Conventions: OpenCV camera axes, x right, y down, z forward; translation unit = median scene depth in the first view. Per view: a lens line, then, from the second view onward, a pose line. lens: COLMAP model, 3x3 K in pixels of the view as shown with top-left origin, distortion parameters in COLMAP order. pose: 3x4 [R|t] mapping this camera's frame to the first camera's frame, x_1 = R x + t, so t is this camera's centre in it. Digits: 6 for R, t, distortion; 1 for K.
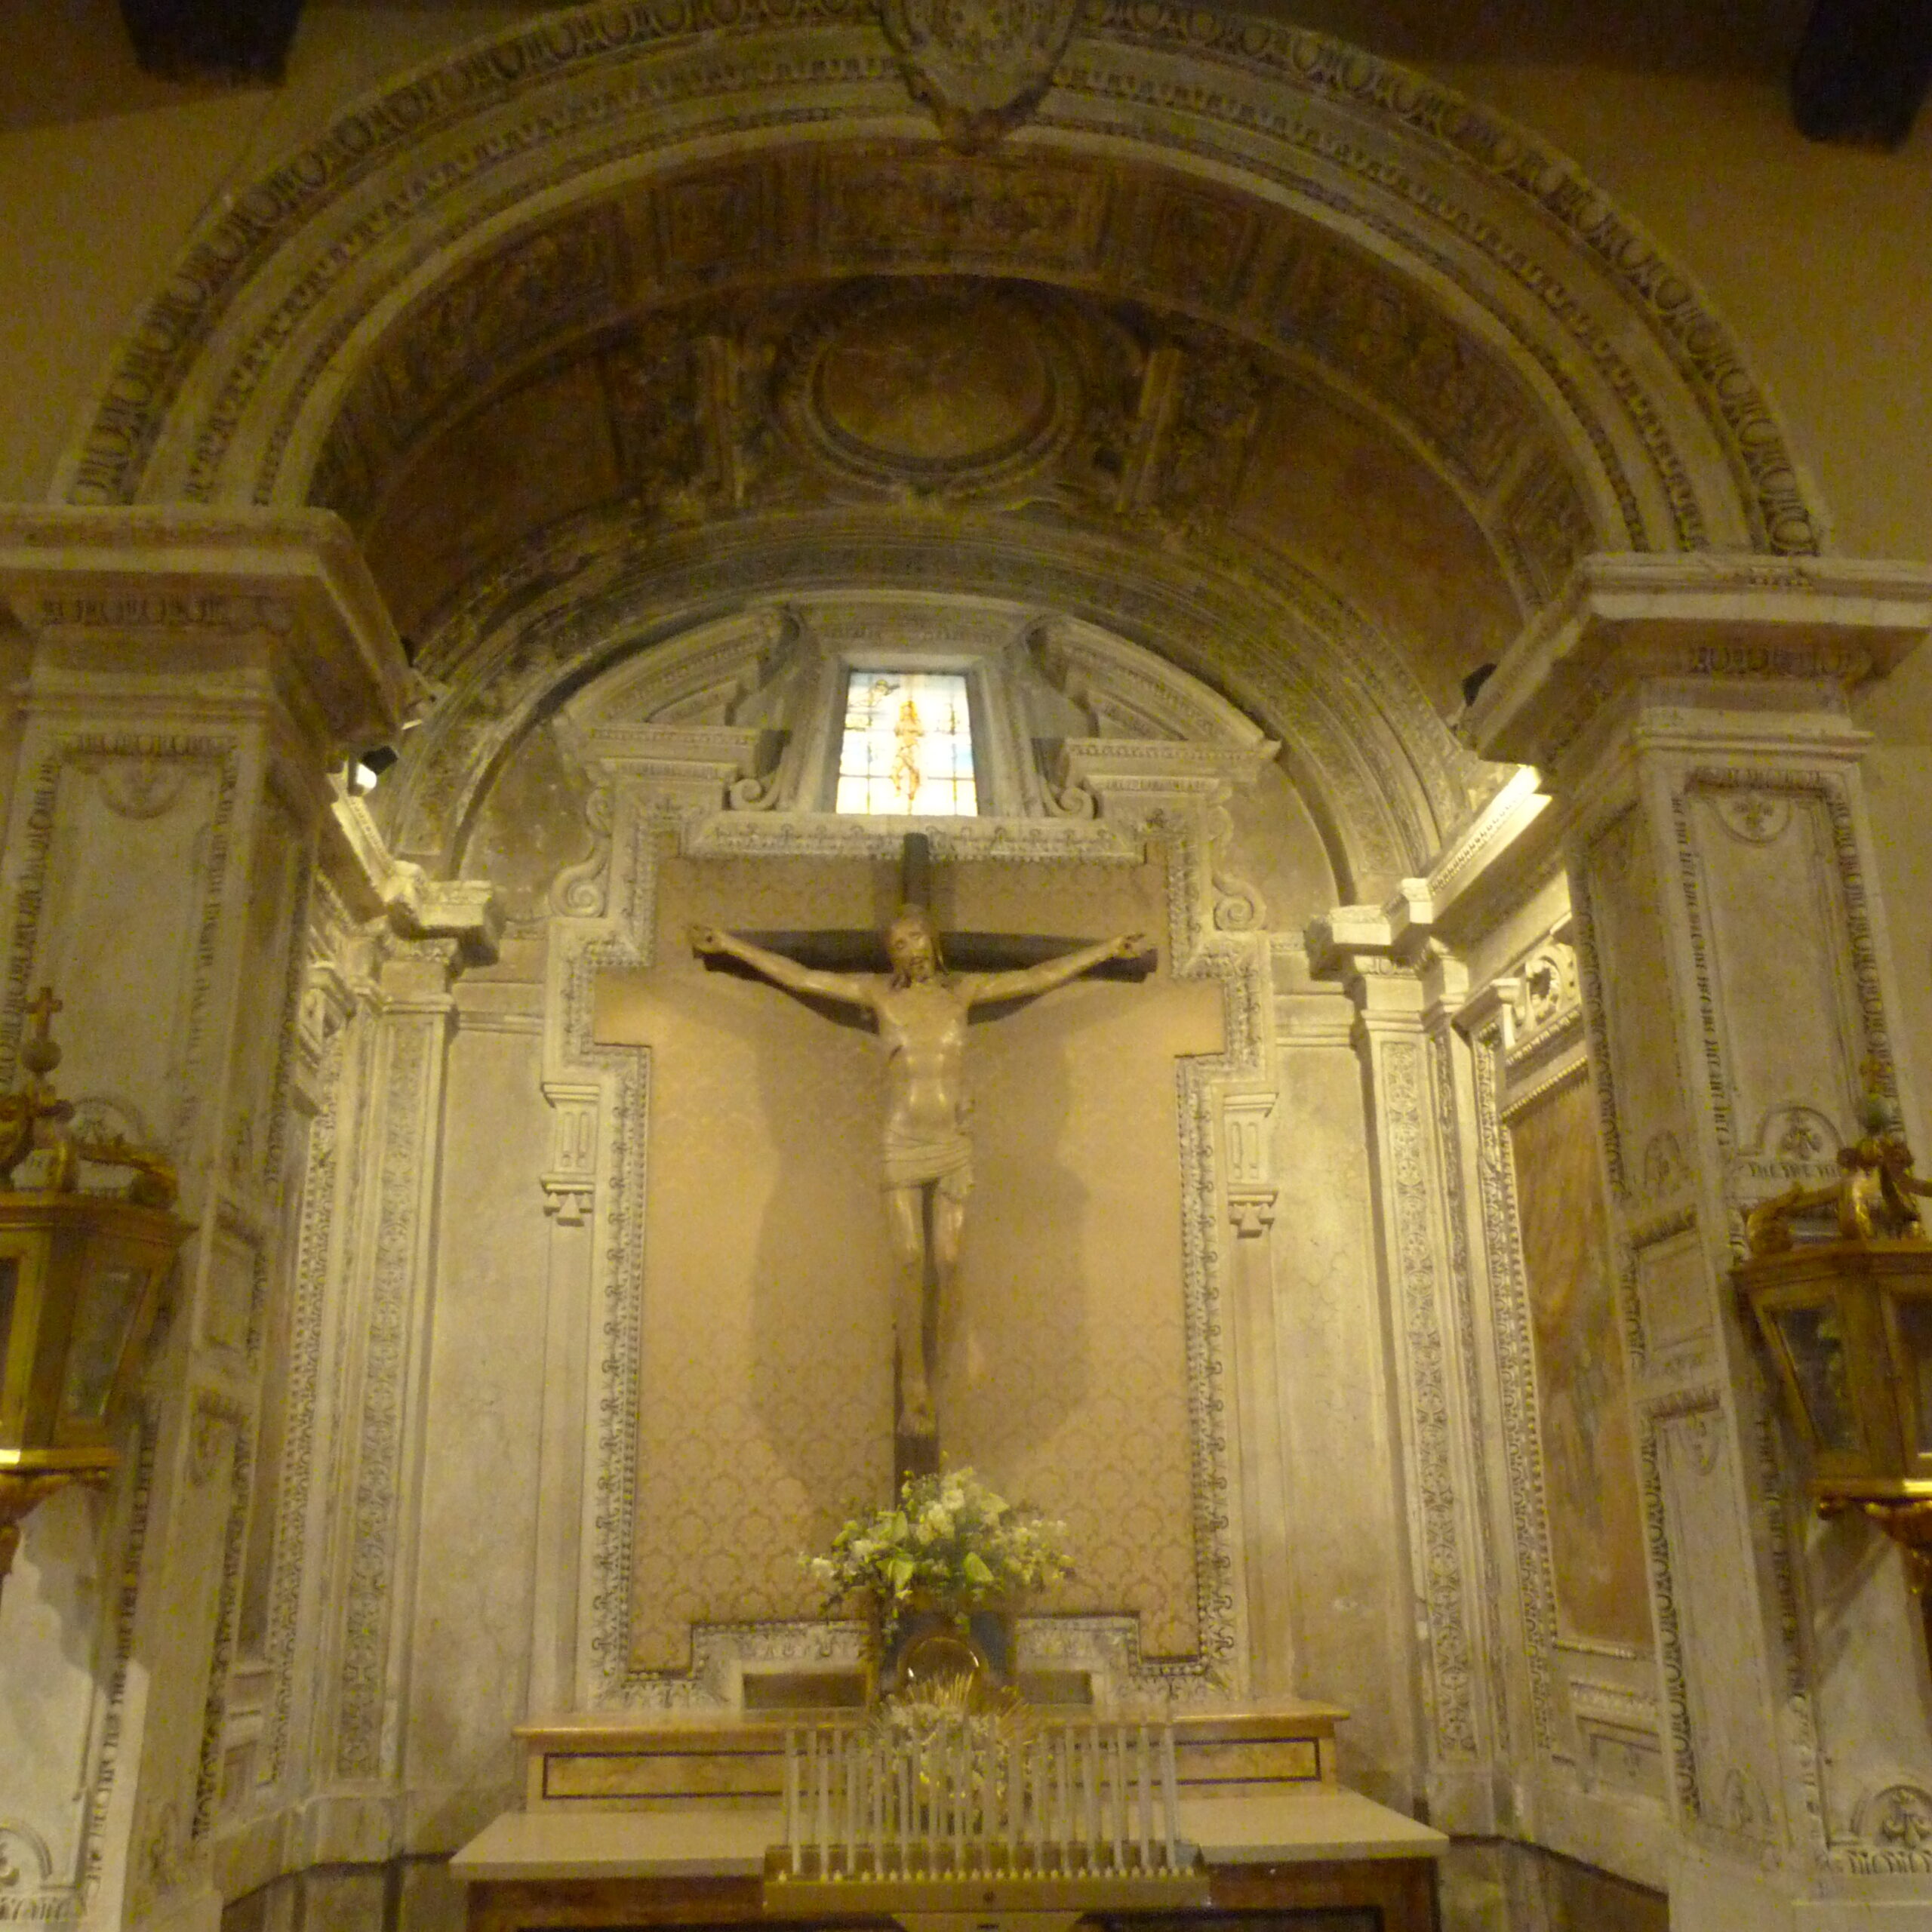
lens RADIAL K [[1940.5, 0, 972.9], [0, 1940.5, 957.7], [0, 0, 1]] dist [-0.038272, 0.030039]
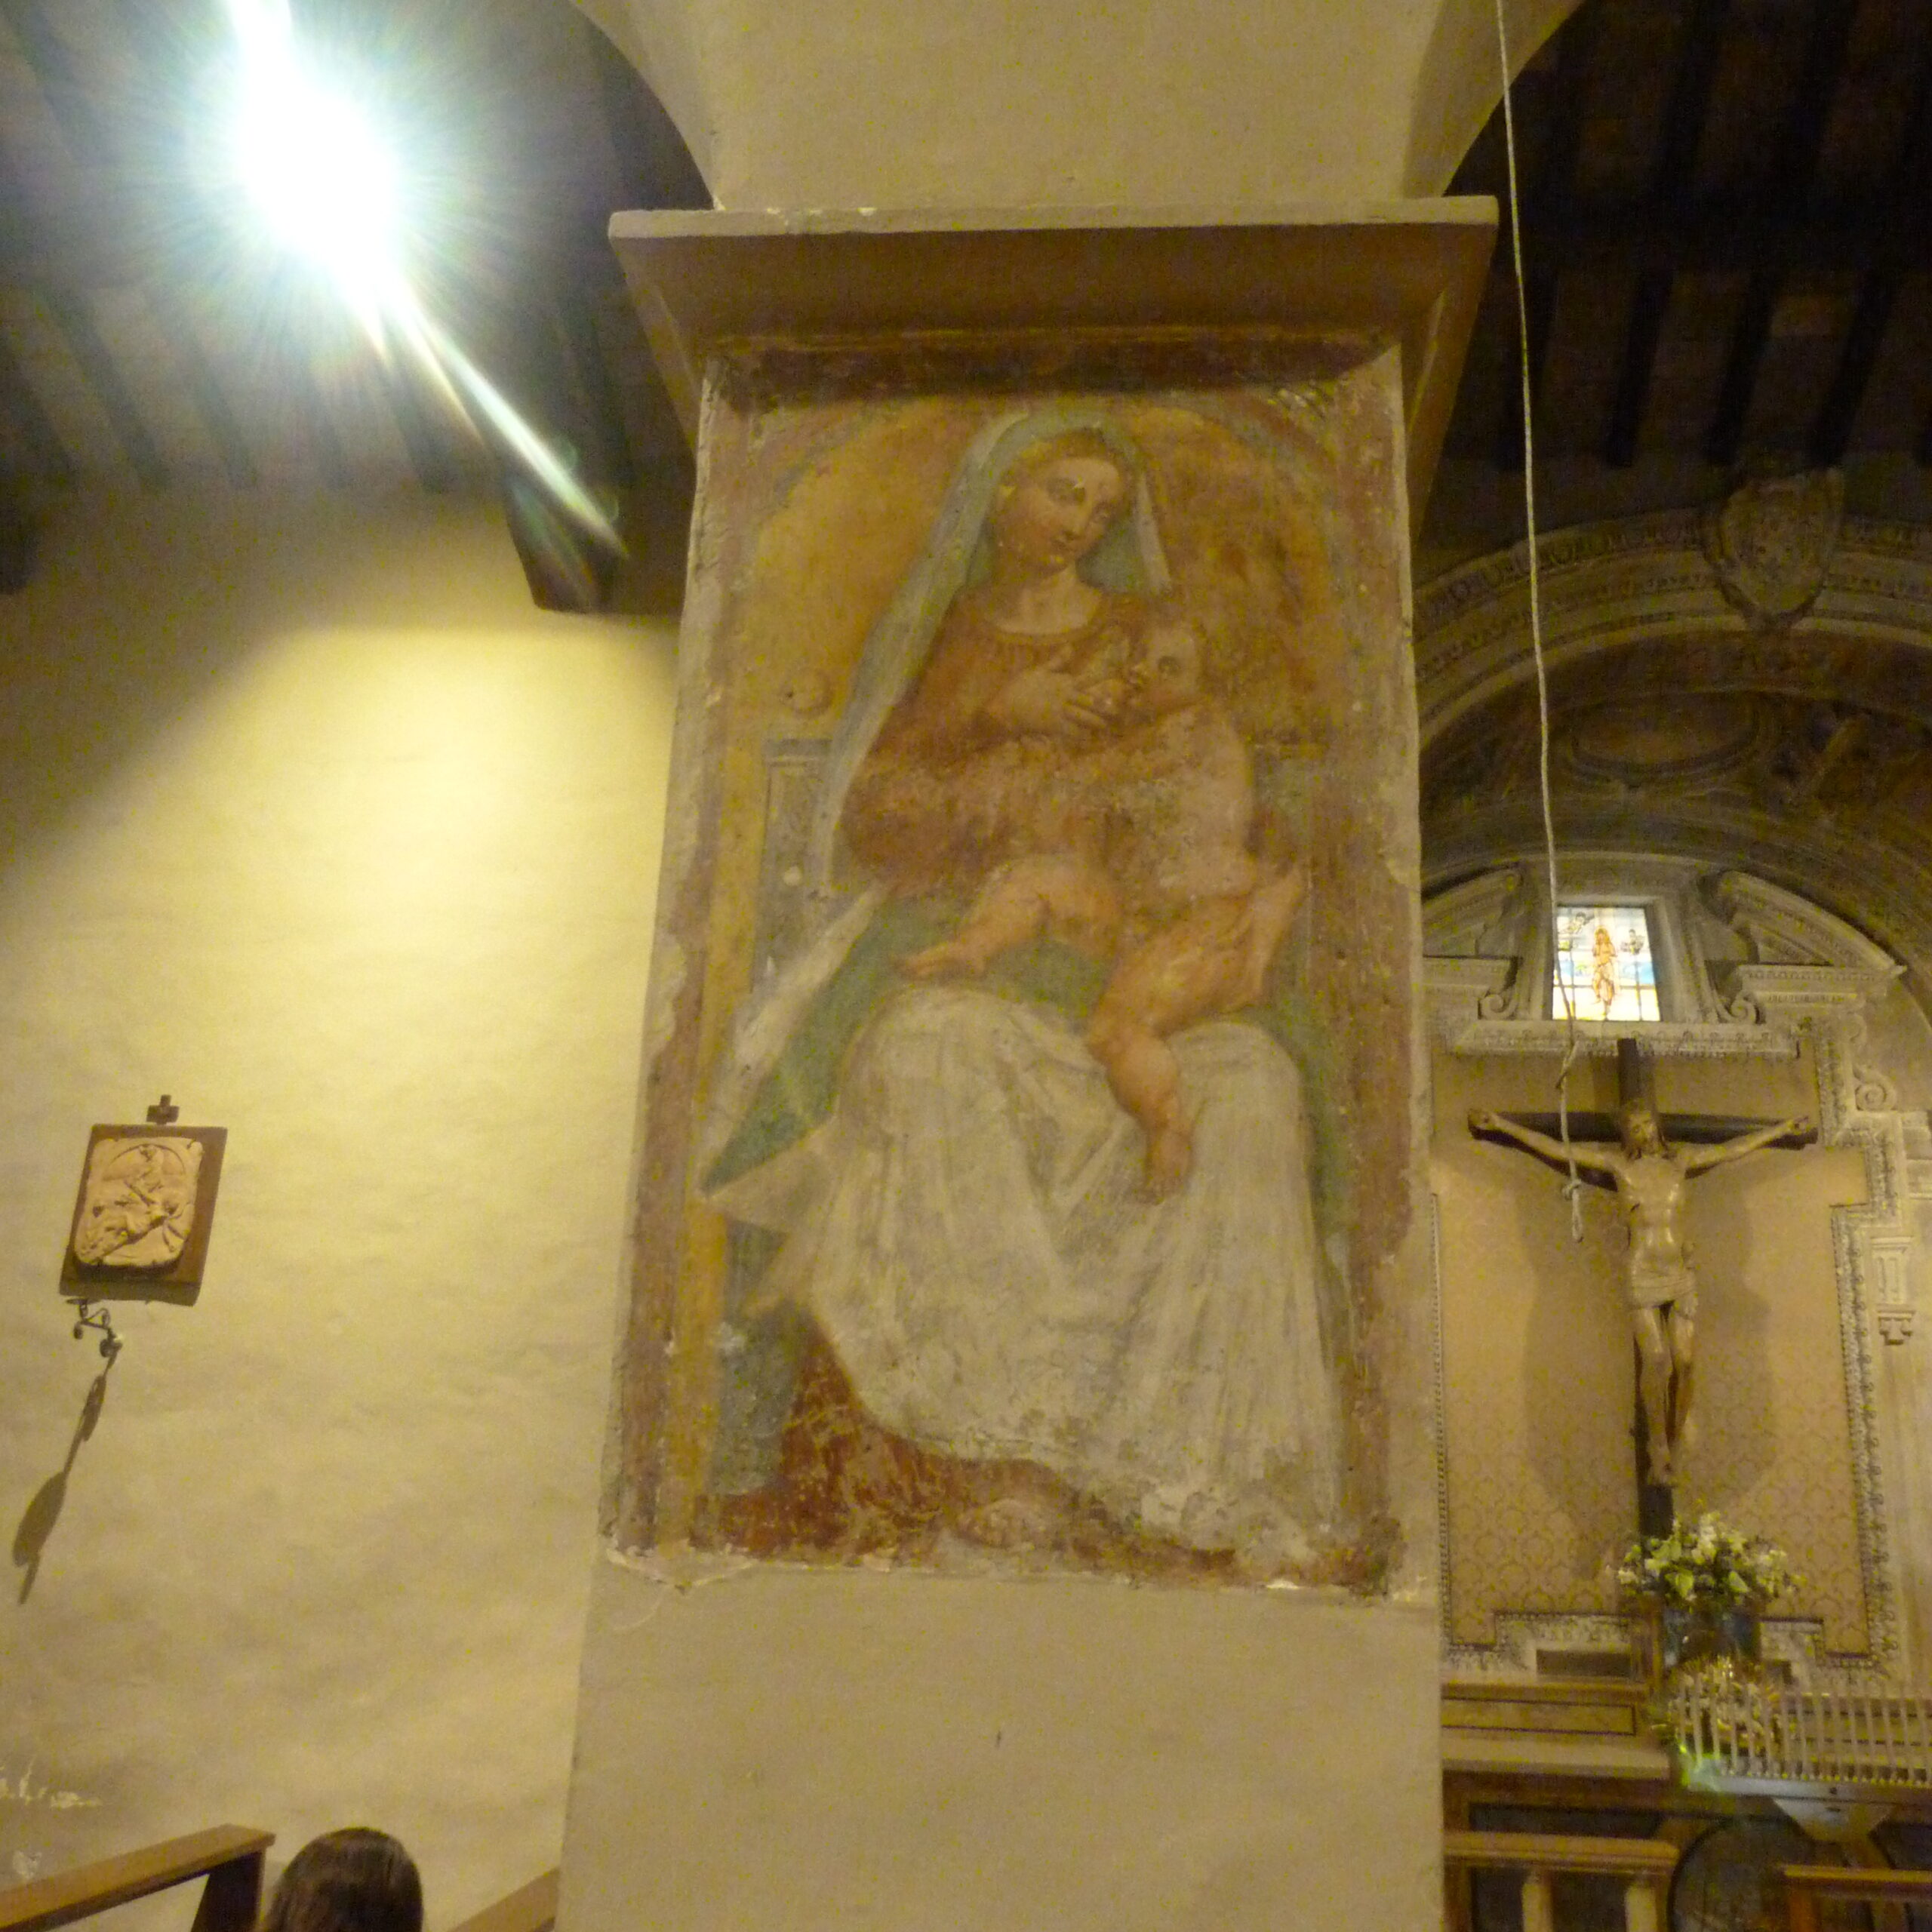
lens RADIAL K [[1940.5, 0, 972.9], [0, 1940.5, 957.7], [0, 0, 1]] dist [-0.038272, 0.030039]
pose [[0.985944, -0.002009, -0.167067, -0.268416], [0.001574, 0.999995, -0.002740, -0.123681], [0.167071, 0.002439, 0.985942, -0.430489]]
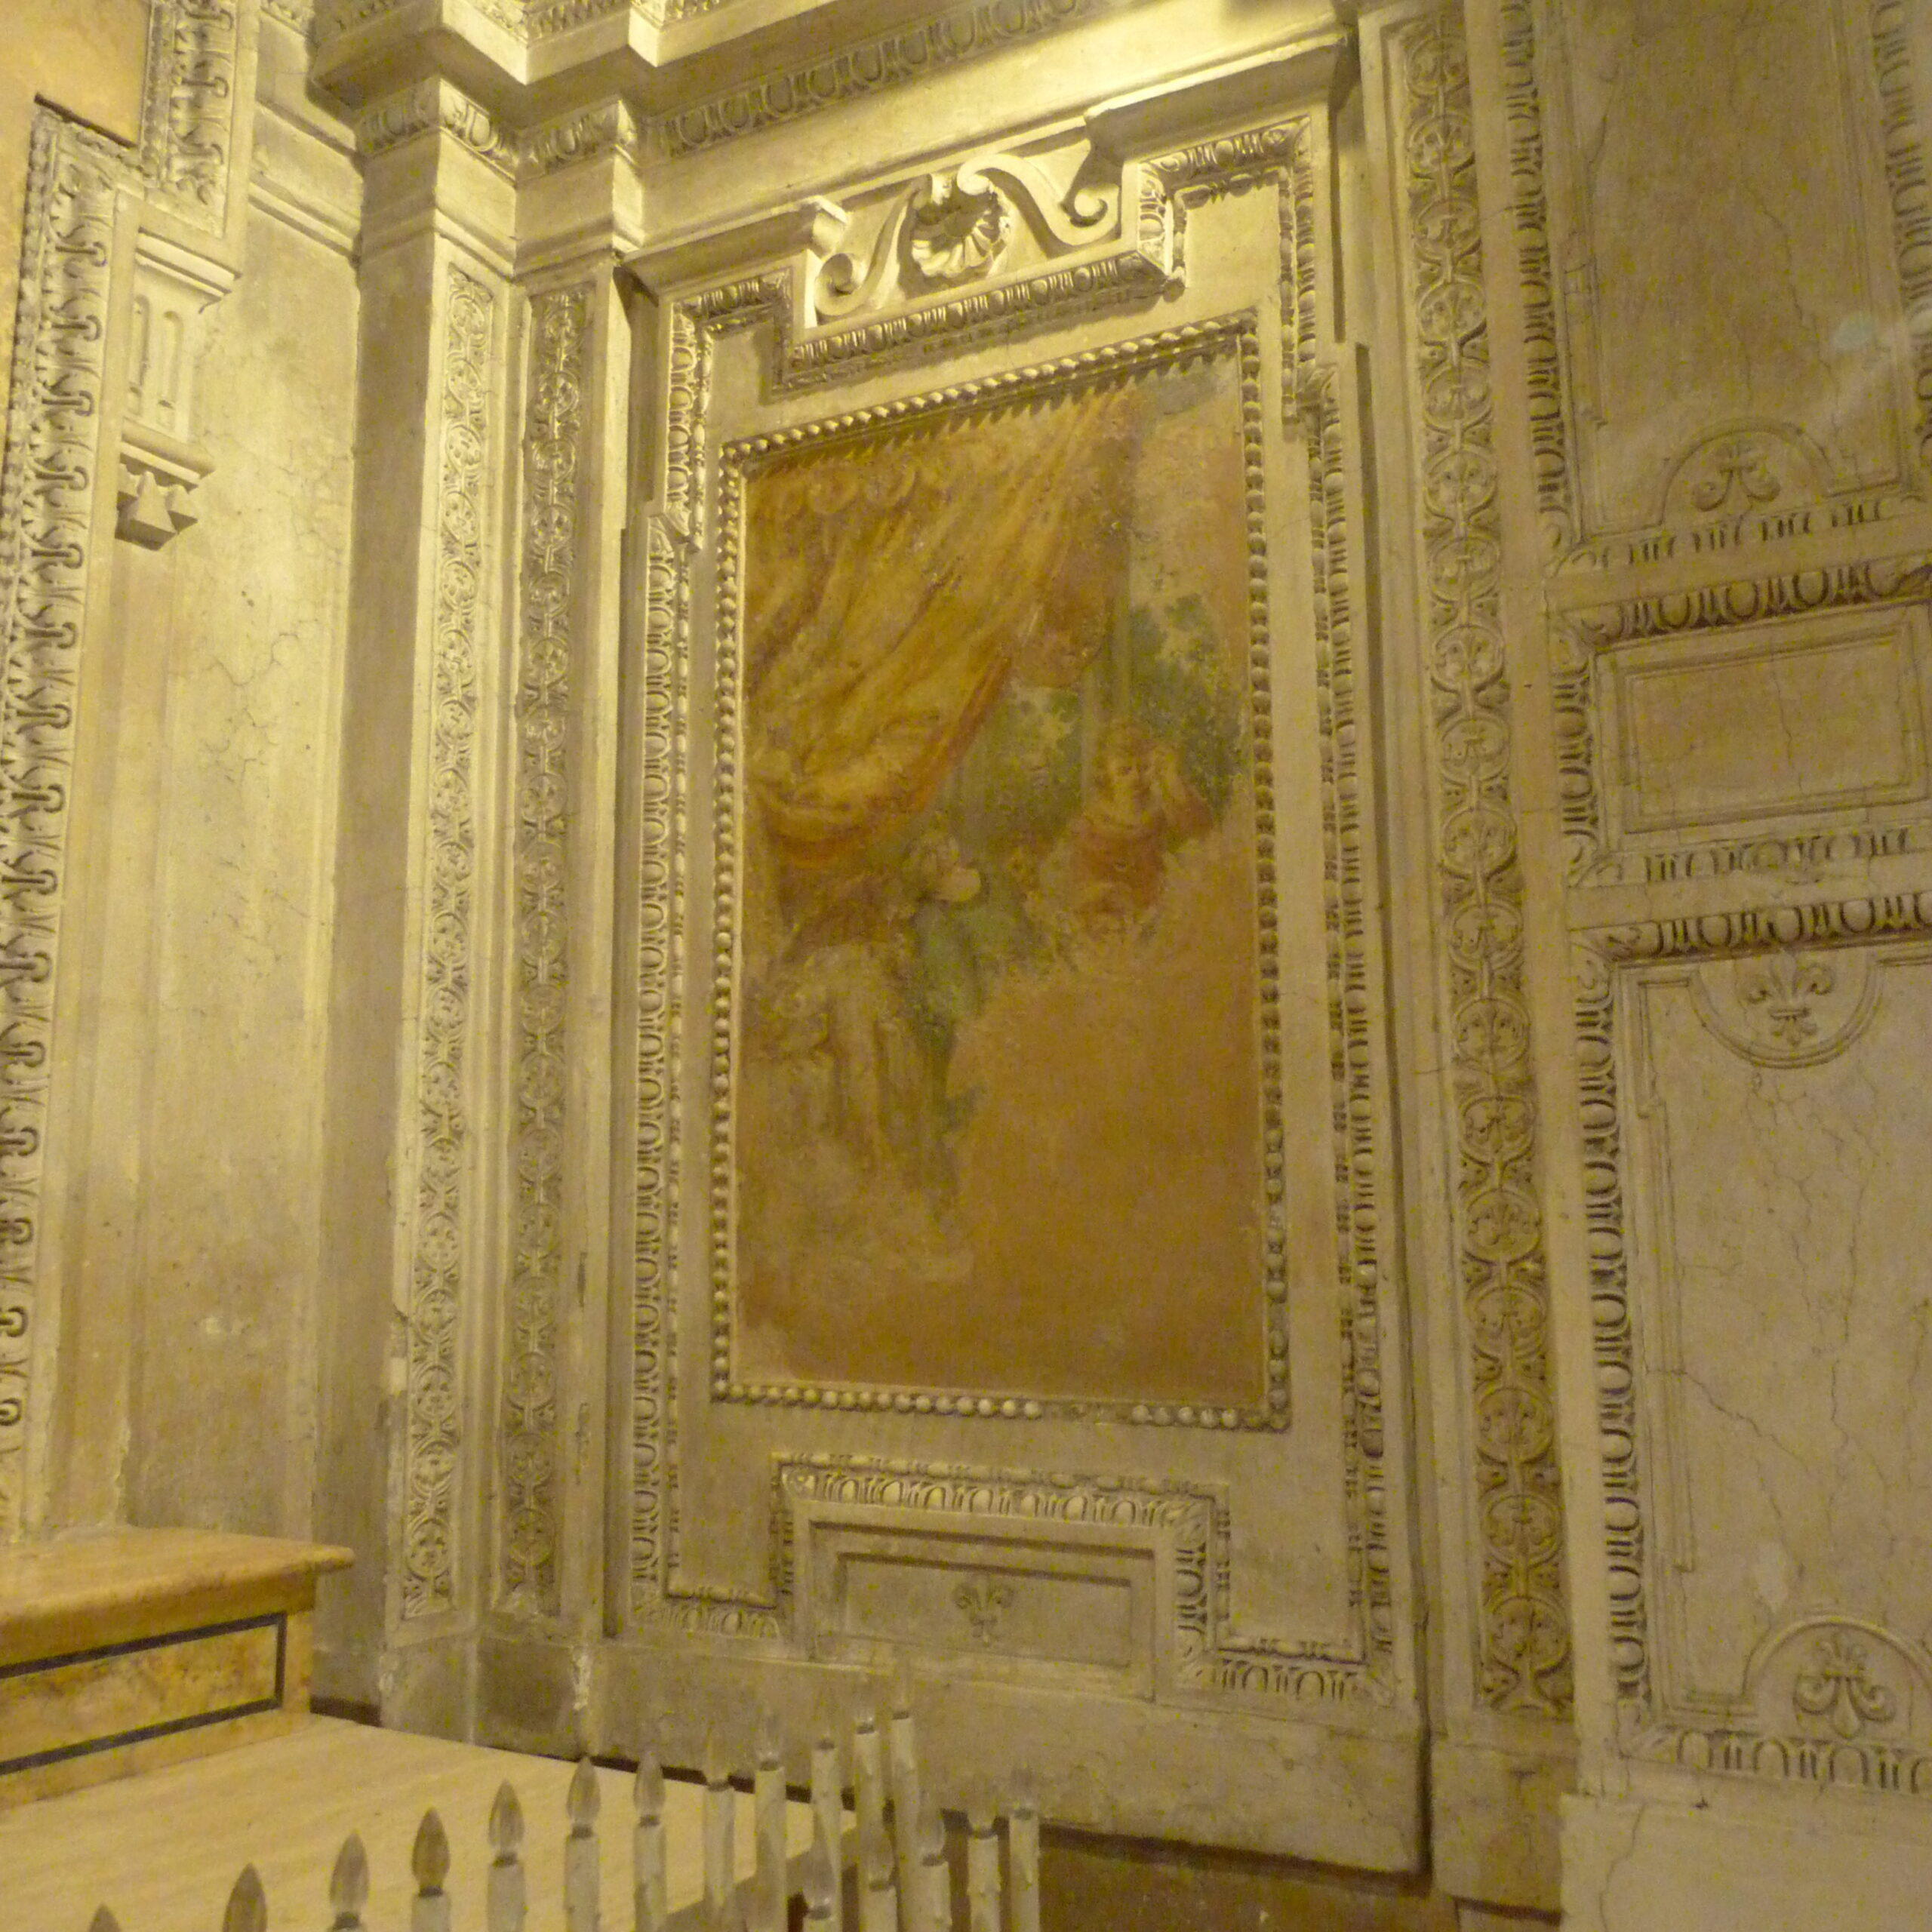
lens RADIAL K [[1940.5, 0, 972.9], [0, 1940.5, 957.7], [0, 0, 1]] dist [-0.038272, 0.030039]
pose [[0.548576, 0.146314, 0.823199, -0.109984], [-0.255059, 0.966924, -0.001889, 0.192899], [-0.796247, -0.208928, 0.567750, 0.577618]]
